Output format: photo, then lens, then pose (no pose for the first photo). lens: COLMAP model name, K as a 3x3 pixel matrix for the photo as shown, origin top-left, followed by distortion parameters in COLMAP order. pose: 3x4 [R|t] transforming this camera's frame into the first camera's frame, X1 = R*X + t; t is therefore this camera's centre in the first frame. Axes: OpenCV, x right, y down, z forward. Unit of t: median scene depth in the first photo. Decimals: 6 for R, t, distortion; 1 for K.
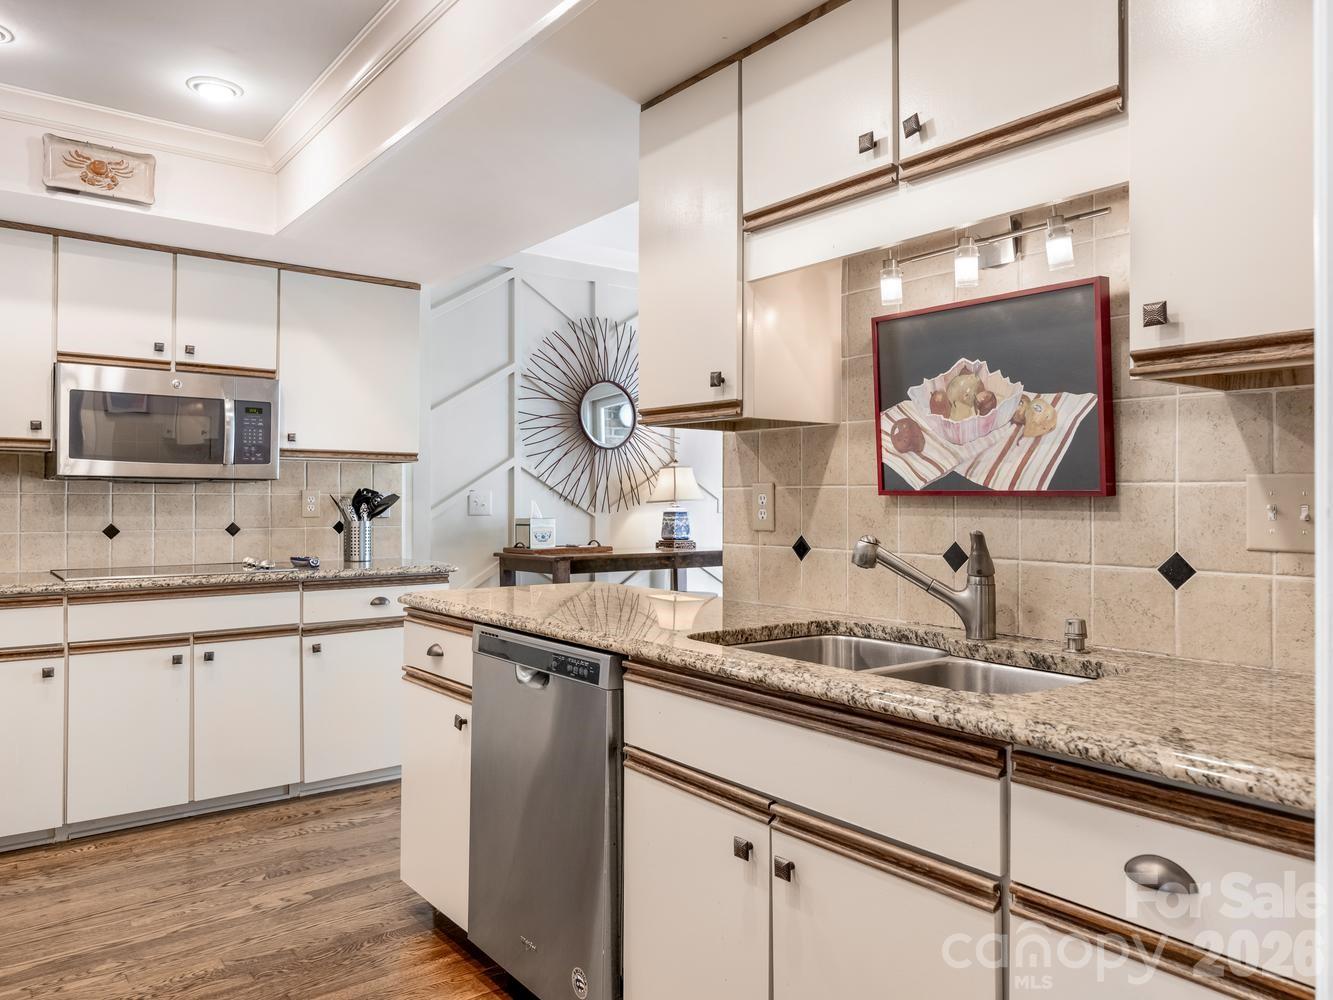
lens RADIAL K [[948.6, 0, 679.8], [0, 948.6, 498.2], [0, 0, 1]] dist [-0.007516, -0.004205]
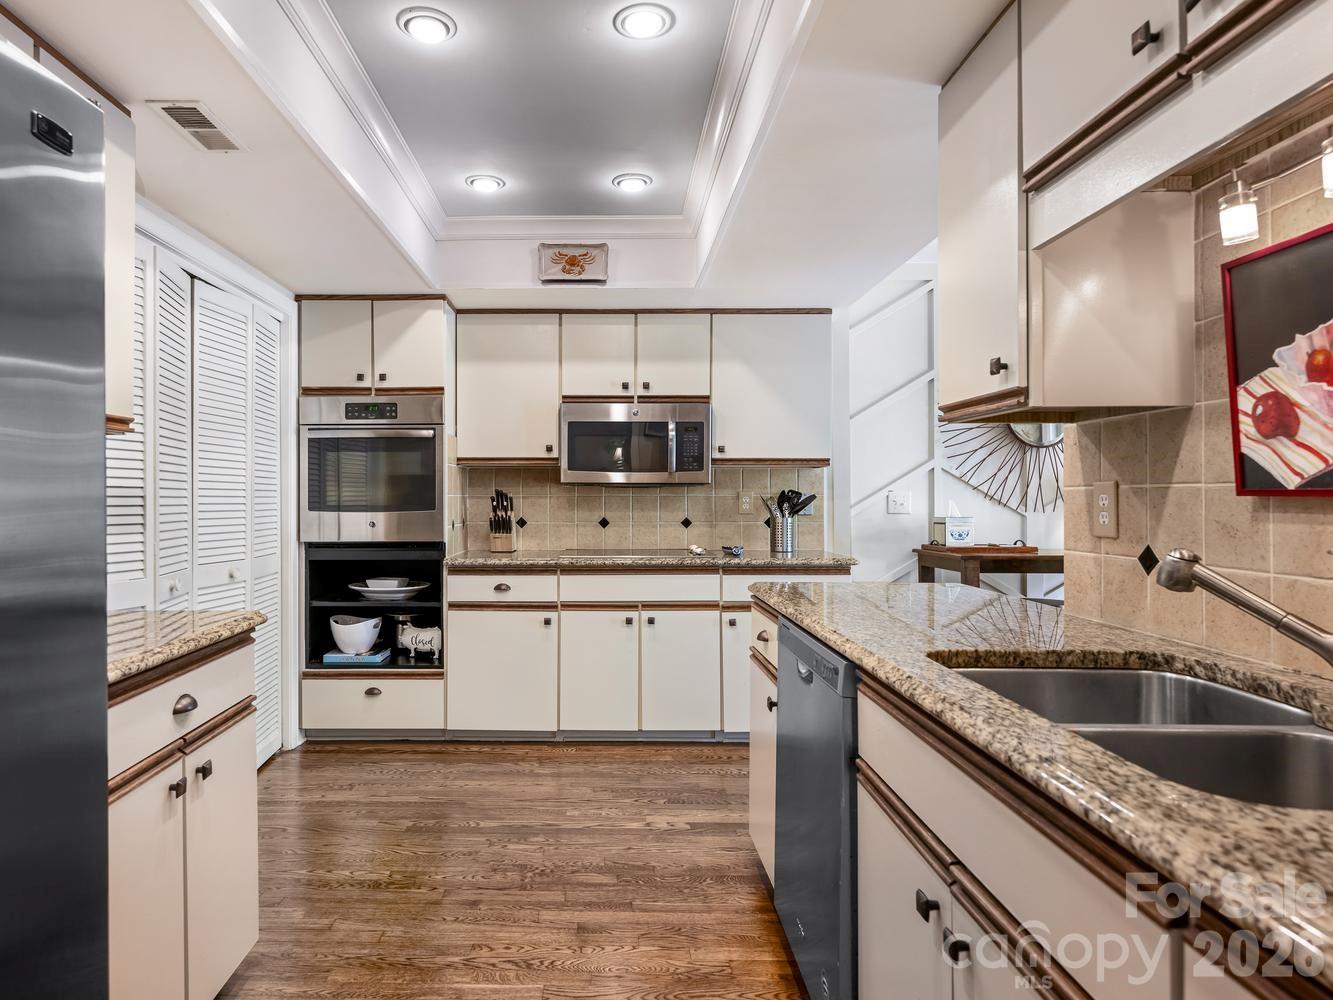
lens RADIAL K [[791.1, 0, 663.3], [0, 791.1, 496.4], [0, 0, 1]] dist [-0.008394, -0.002472]
pose [[0.767201, -0.002216, -0.641402, 0.226444], [0.002578, 0.999997, -0.000372, -0.003165], [0.641401, -0.001368, 0.767205, 0.192048]]
